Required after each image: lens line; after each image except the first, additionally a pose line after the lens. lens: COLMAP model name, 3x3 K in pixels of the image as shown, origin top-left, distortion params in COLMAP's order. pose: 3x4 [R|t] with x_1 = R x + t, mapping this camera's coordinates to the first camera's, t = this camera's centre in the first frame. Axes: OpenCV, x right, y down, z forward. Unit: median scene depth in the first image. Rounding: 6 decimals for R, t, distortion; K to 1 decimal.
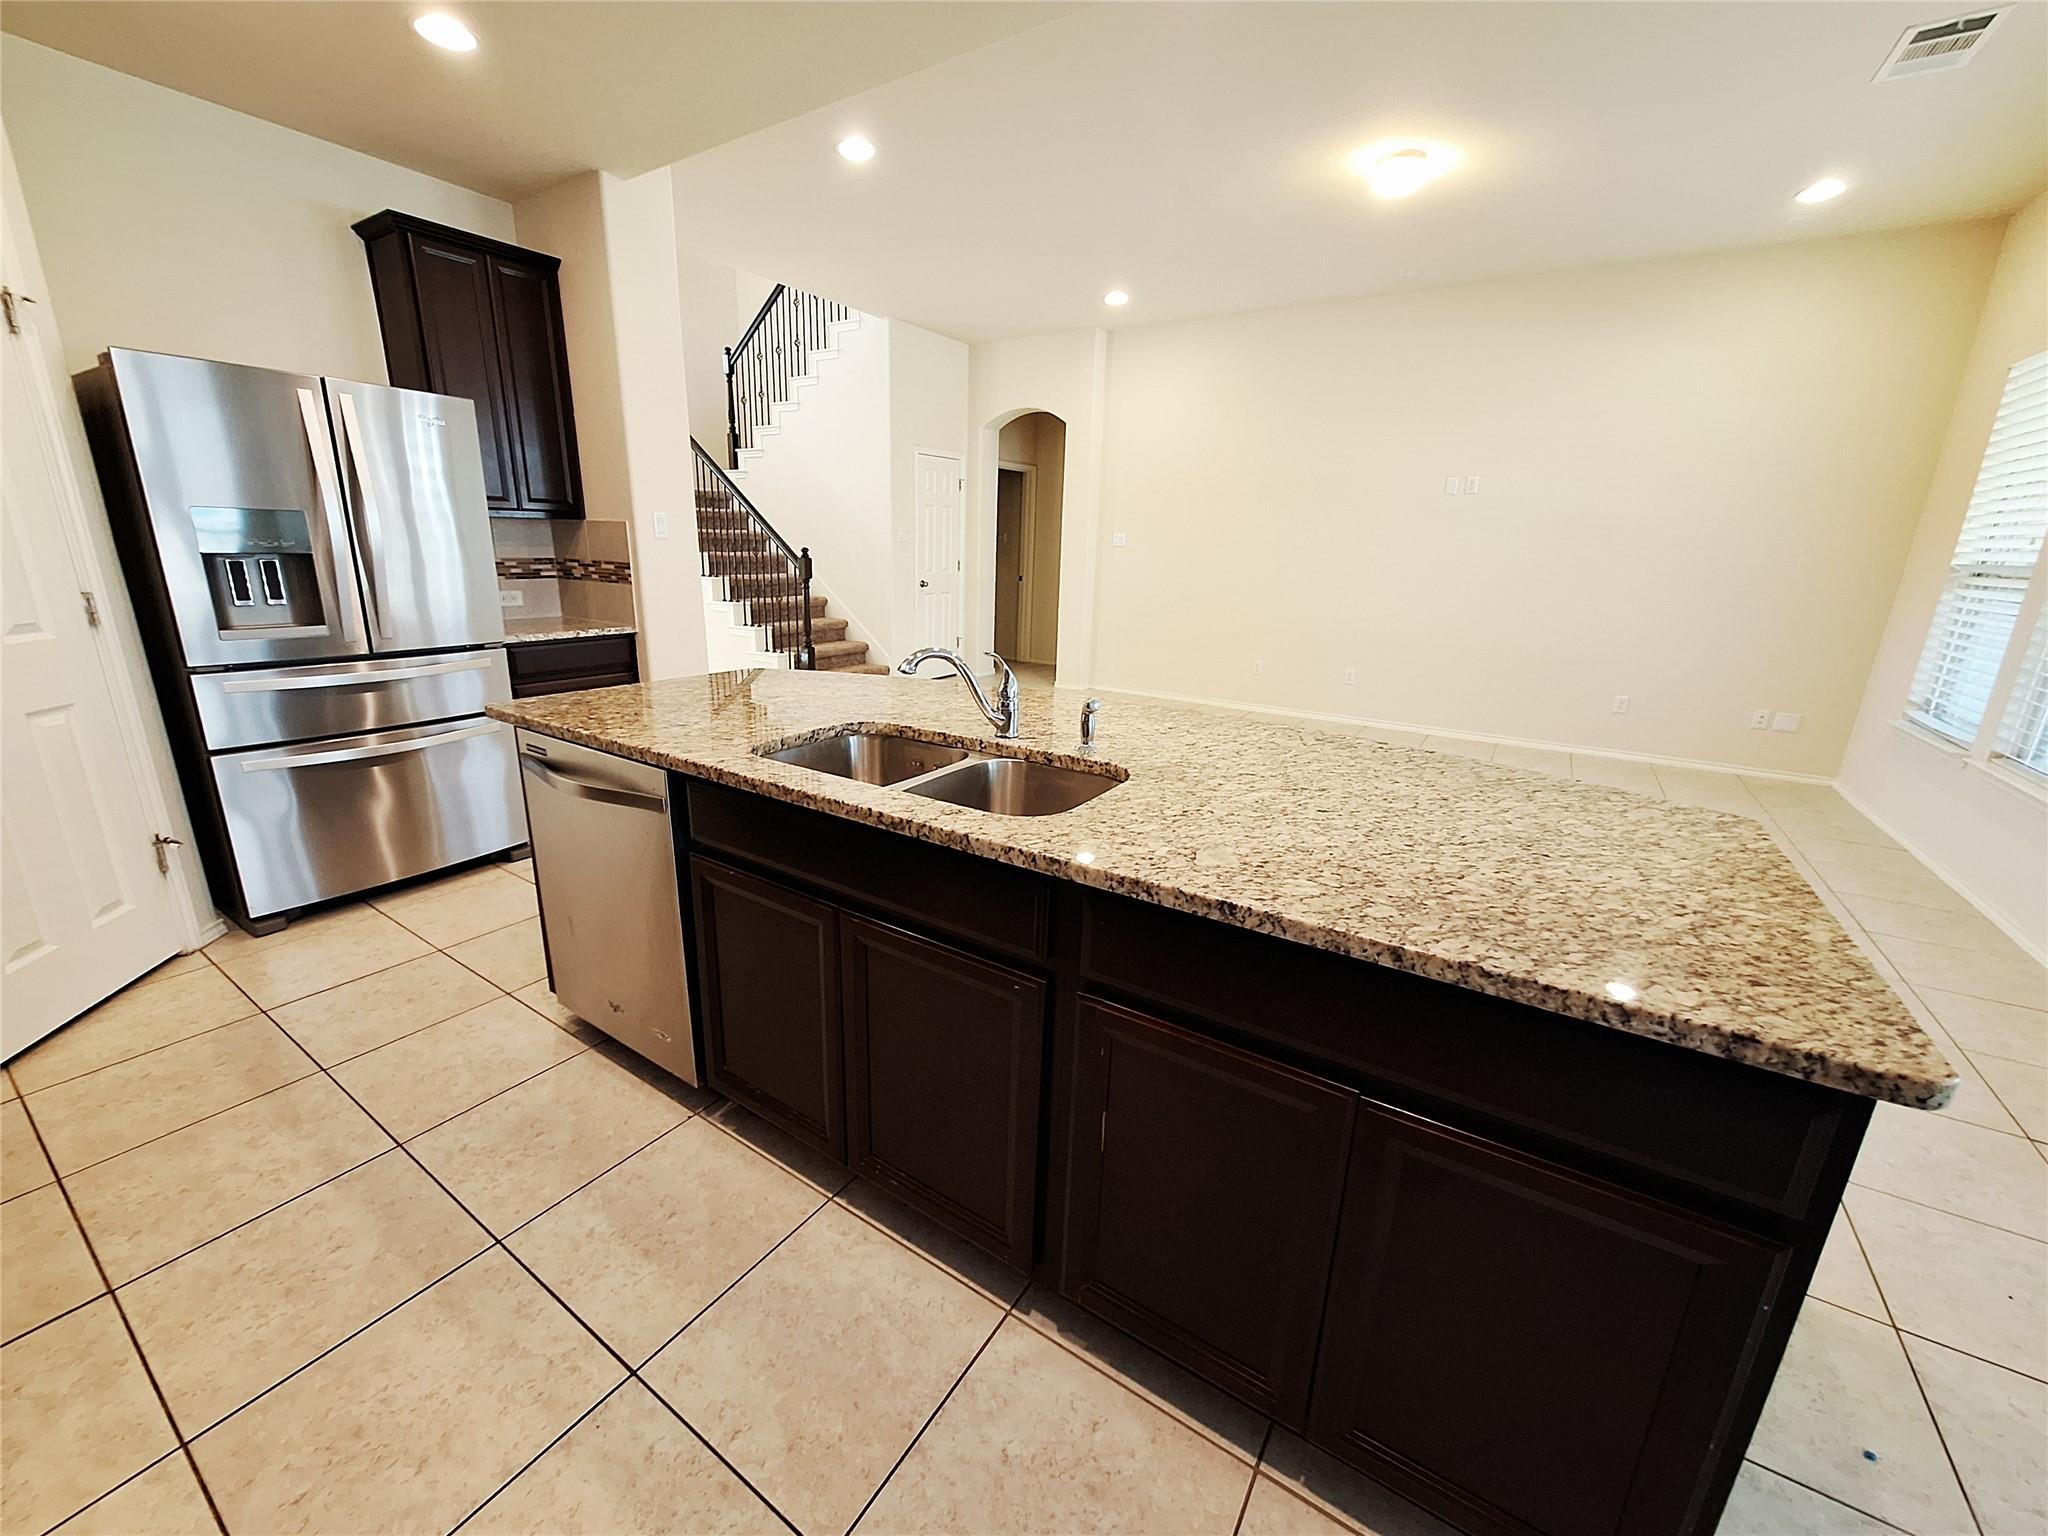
lens RADIAL K [[803.0, 0, 1011.7], [0, 803.0, 763.0], [0, 0, 1]] dist [-0.002779, -0.000476]
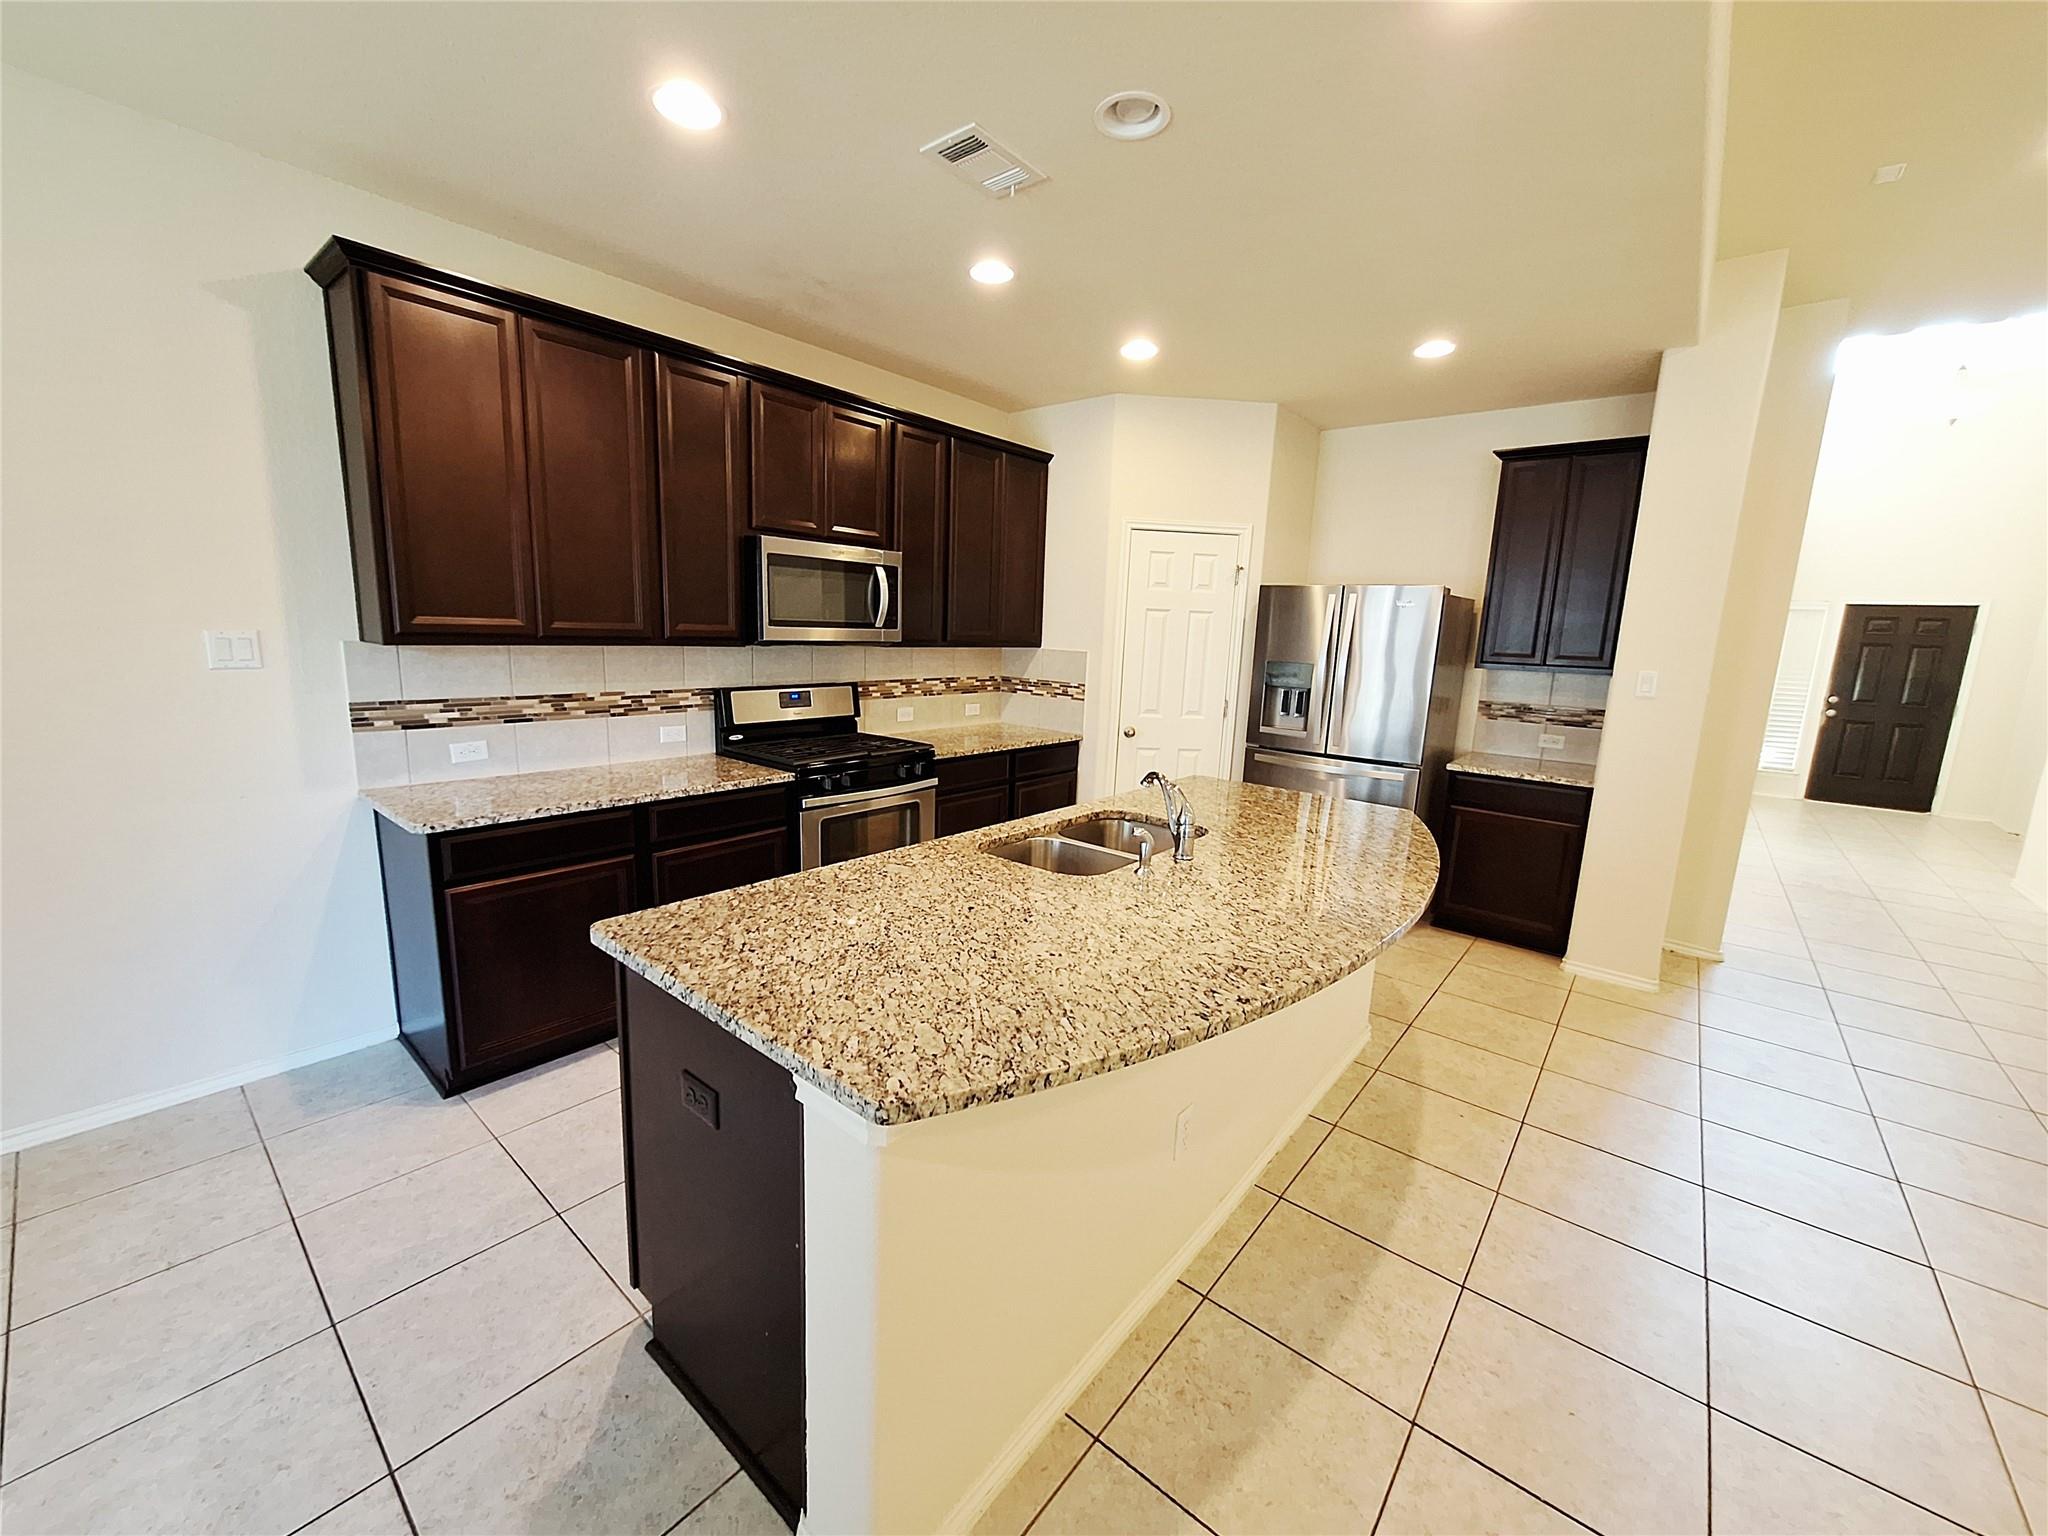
lens RADIAL K [[803.0, 0, 1006.7], [0, 803.0, 774.1], [0, 0, 1]] dist [-0.002779, -0.000476]
pose [[-0.116632, 0.153139, -0.981298, 0.683620], [-0.302145, 0.935738, 0.181941, -0.167045], [0.946100, 0.317715, -0.062867, 0.449957]]
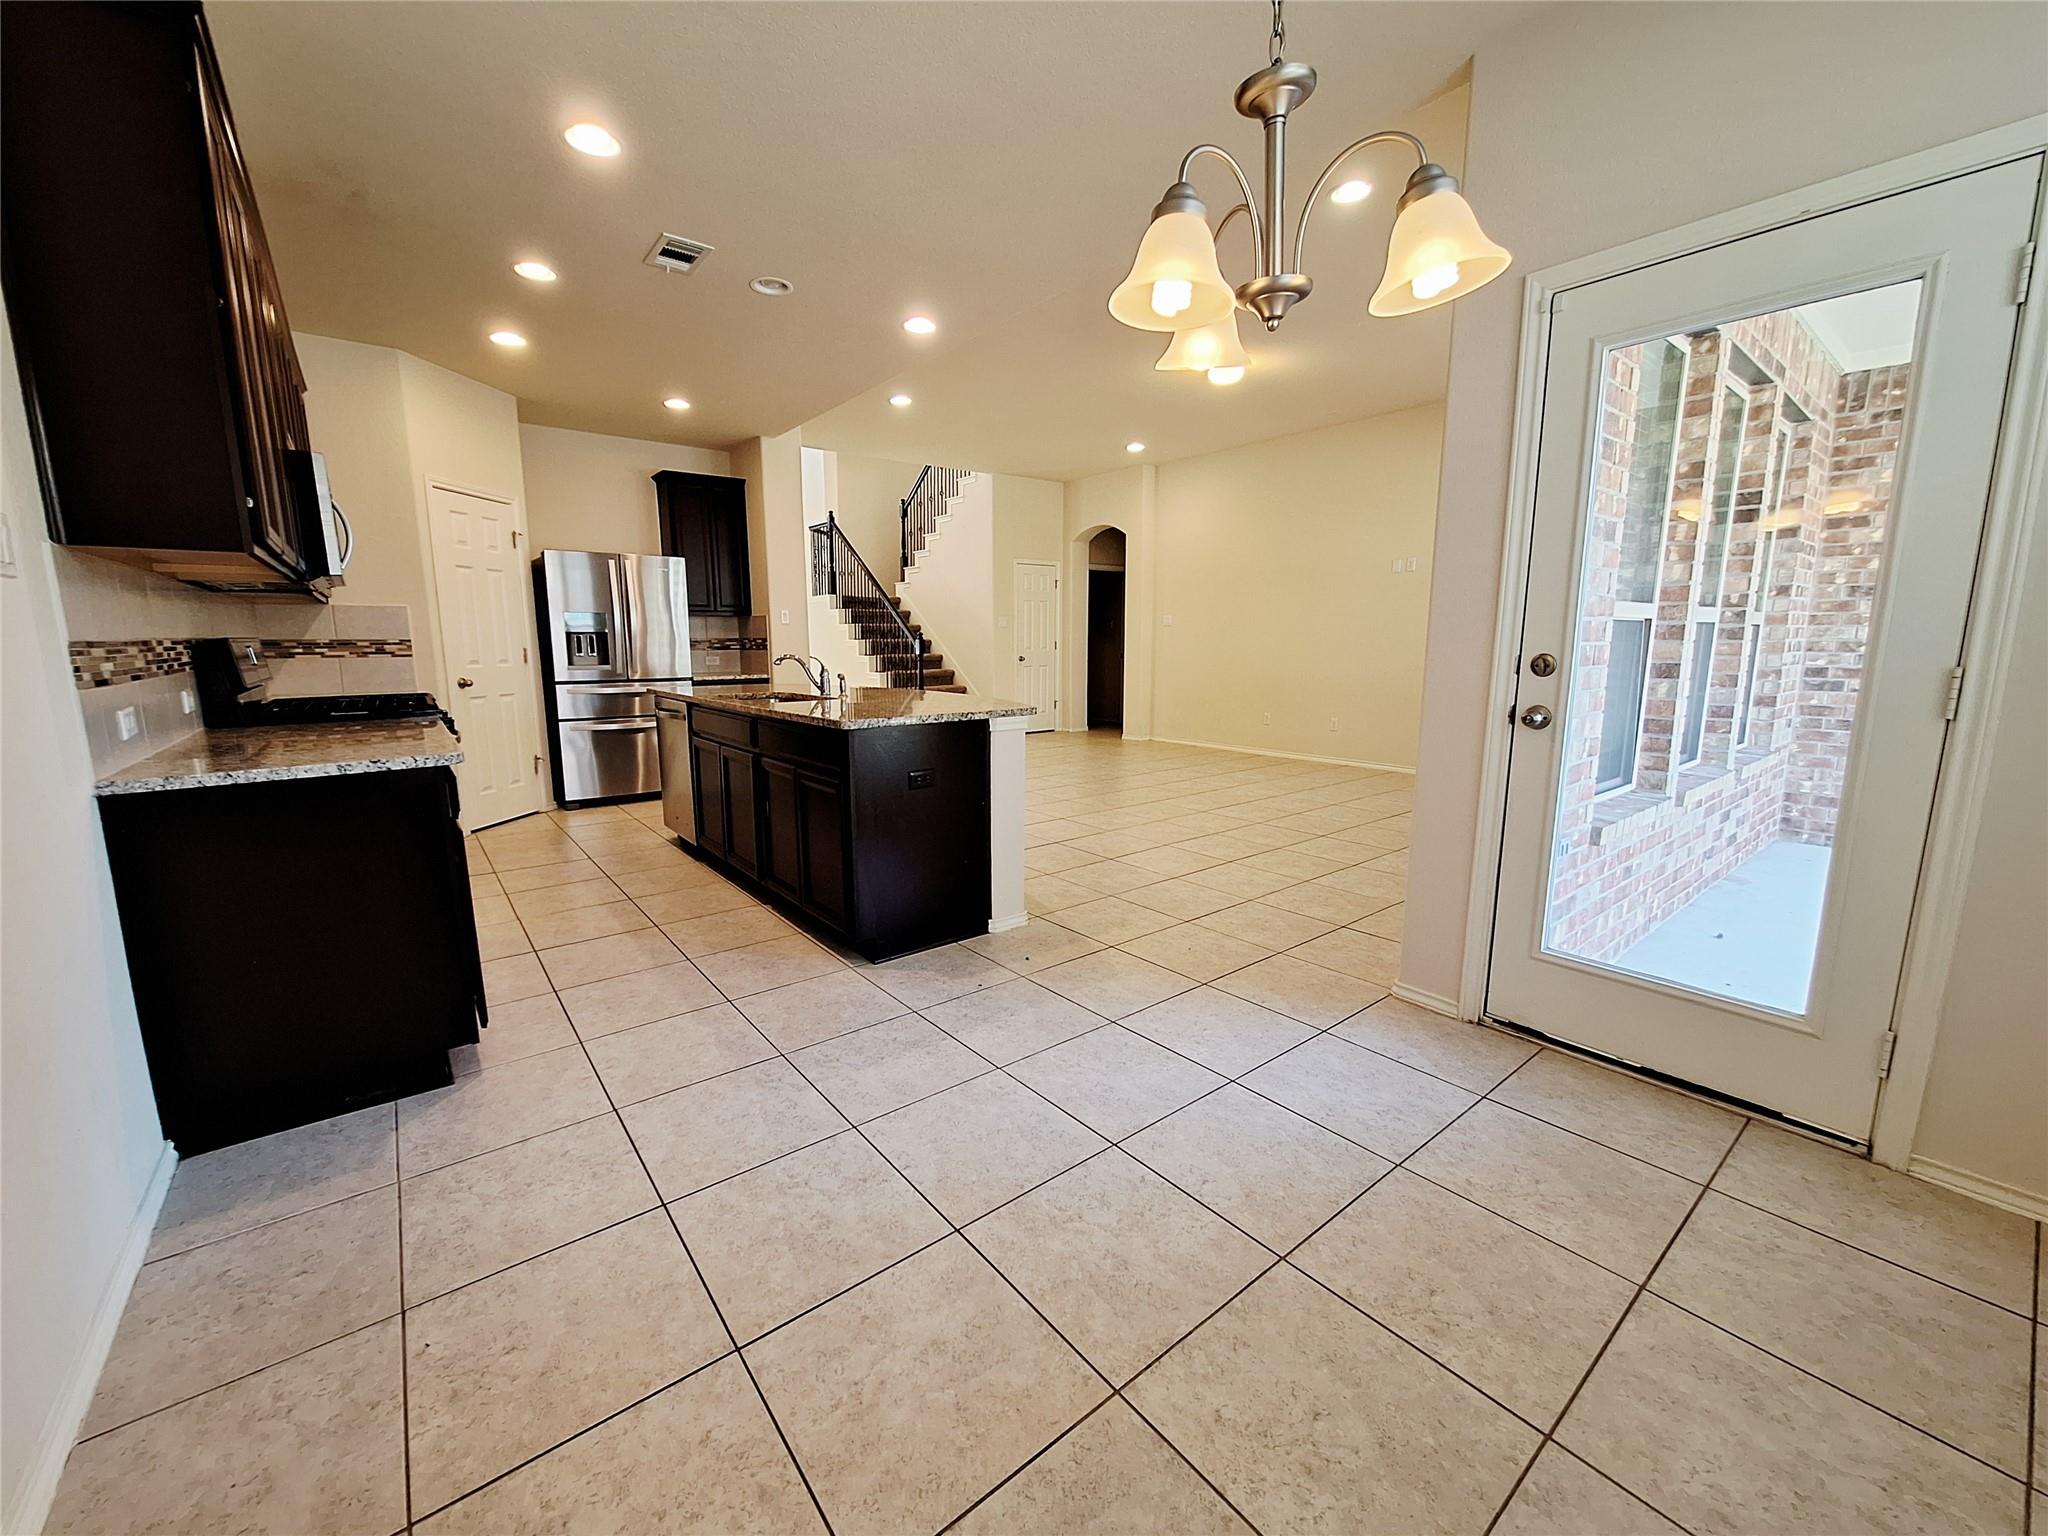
lens RADIAL K [[803.0, 0, 1019.7], [0, 803.0, 758.5], [0, 0, 1]] dist [-0.002779, -0.000476]
pose [[0.950298, 0.015773, -0.310941, 0.690671], [-0.053495, 0.992135, -0.113163, 0.209945], [0.306711, 0.124173, 0.943668, -0.530873]]
